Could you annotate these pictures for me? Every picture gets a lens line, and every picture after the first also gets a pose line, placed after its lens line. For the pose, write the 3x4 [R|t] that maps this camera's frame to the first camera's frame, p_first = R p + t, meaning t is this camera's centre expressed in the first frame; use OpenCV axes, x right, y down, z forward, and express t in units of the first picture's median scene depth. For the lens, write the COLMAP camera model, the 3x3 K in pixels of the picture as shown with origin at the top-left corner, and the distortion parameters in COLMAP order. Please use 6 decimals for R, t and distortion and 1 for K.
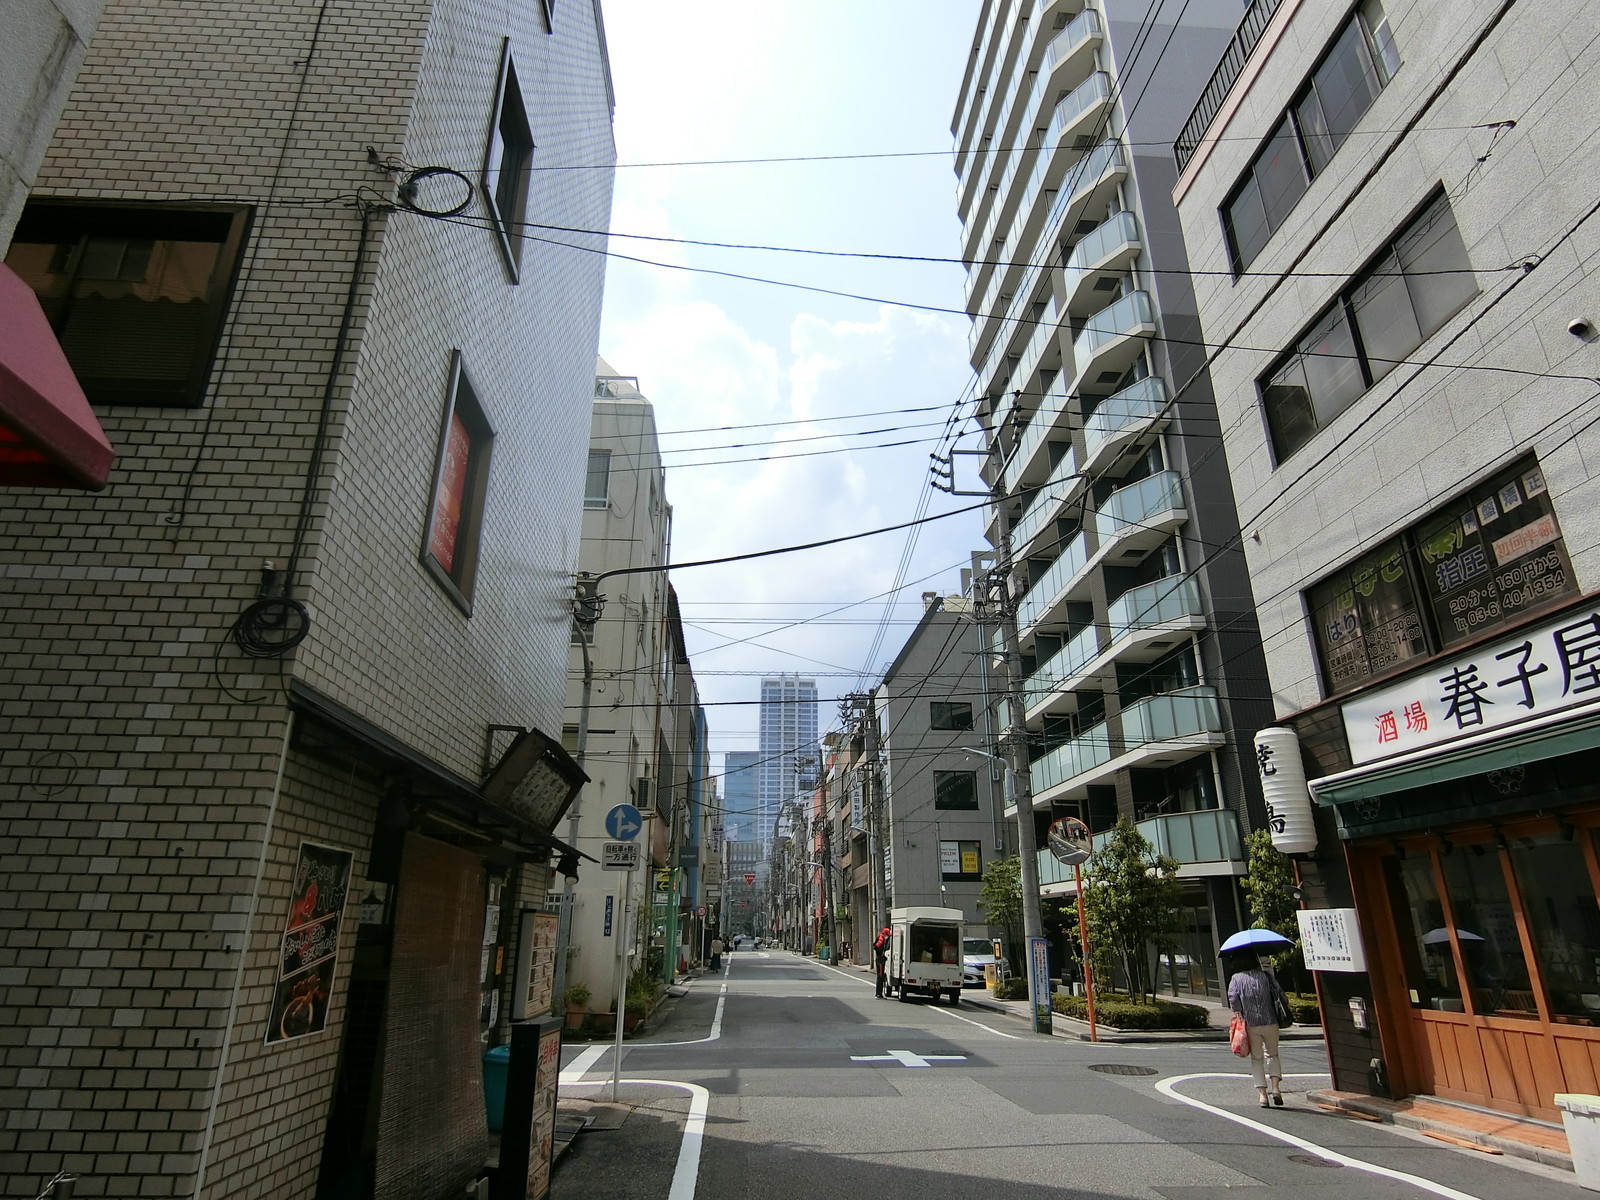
lens RADIAL K [[957.7, 0, 800.4], [0, 957.7, 597.2], [0, 0, 1]] dist [-0.025200, -0.001932]
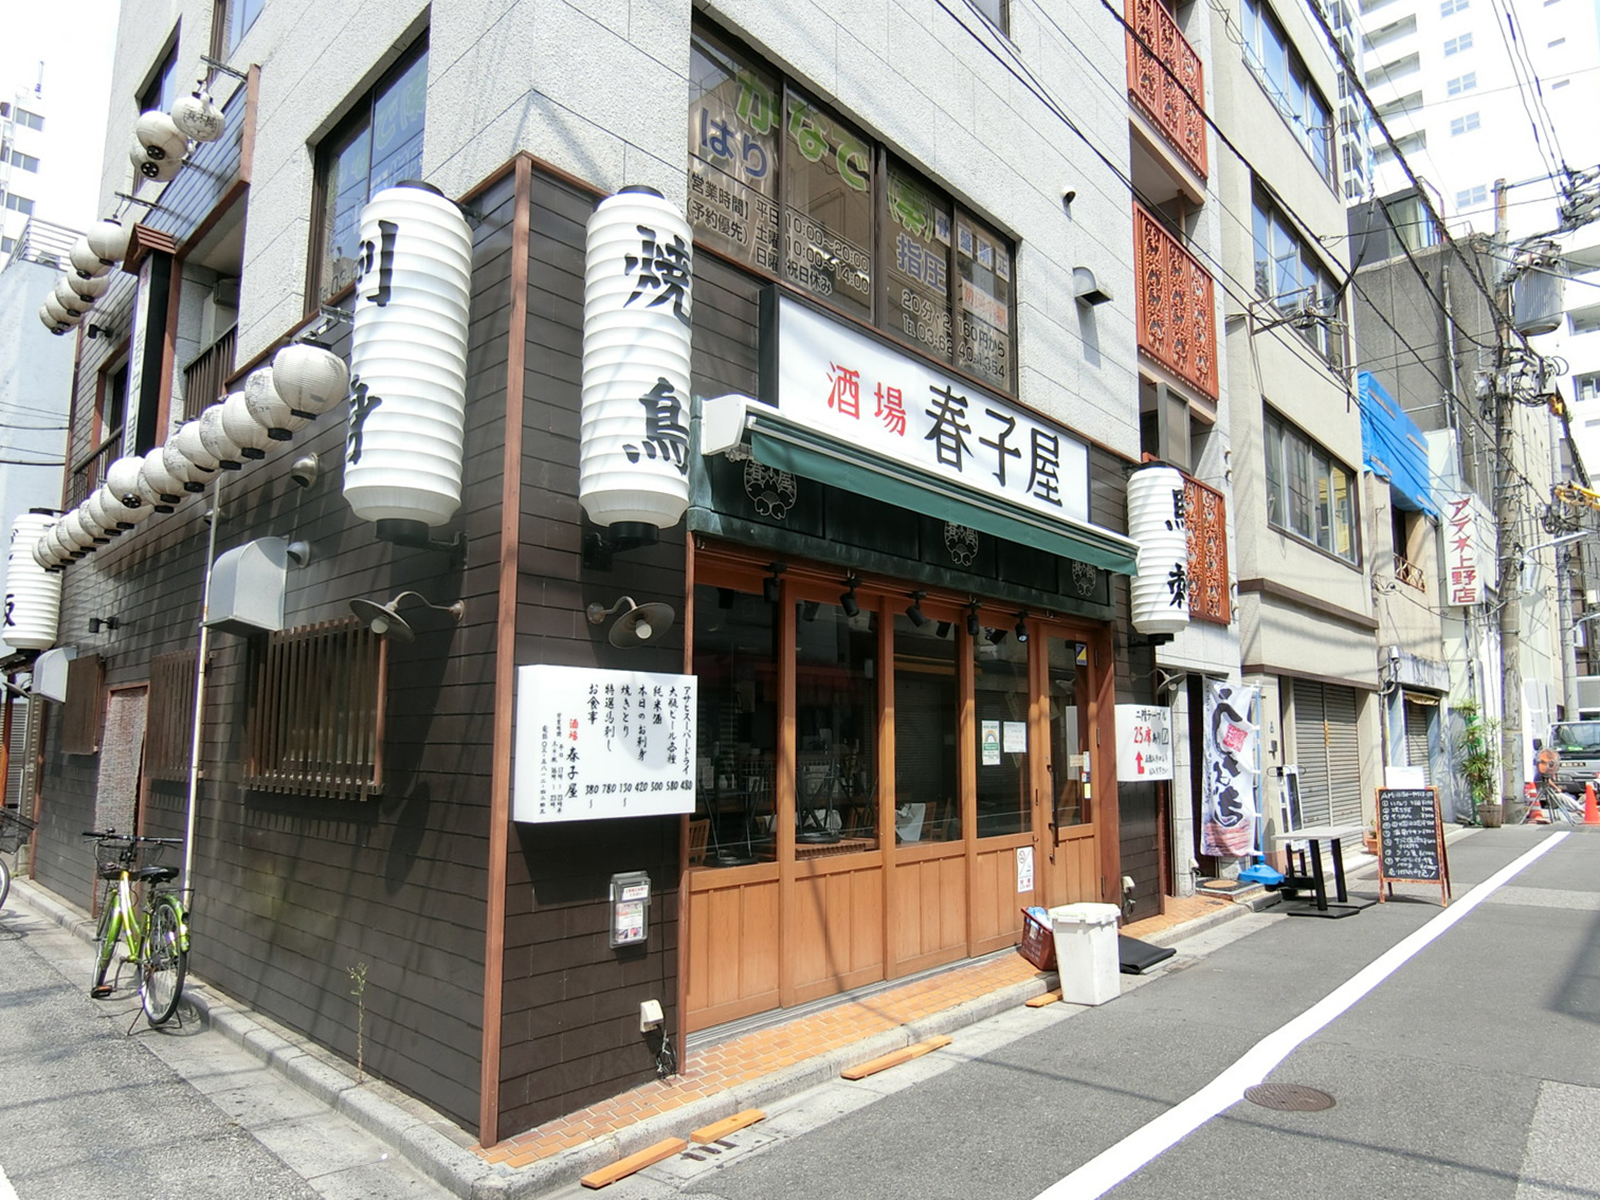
lens RADIAL K [[957.7, 0, 800.8], [0, 957.7, 613.9], [0, 0, 1]] dist [-0.025200, -0.001932]
pose [[-0.677084, 0.080491, 0.731491, 0.247465], [-0.257664, 0.905151, -0.338100, 0.516279], [-0.689323, -0.417401, -0.592123, 1.454156]]
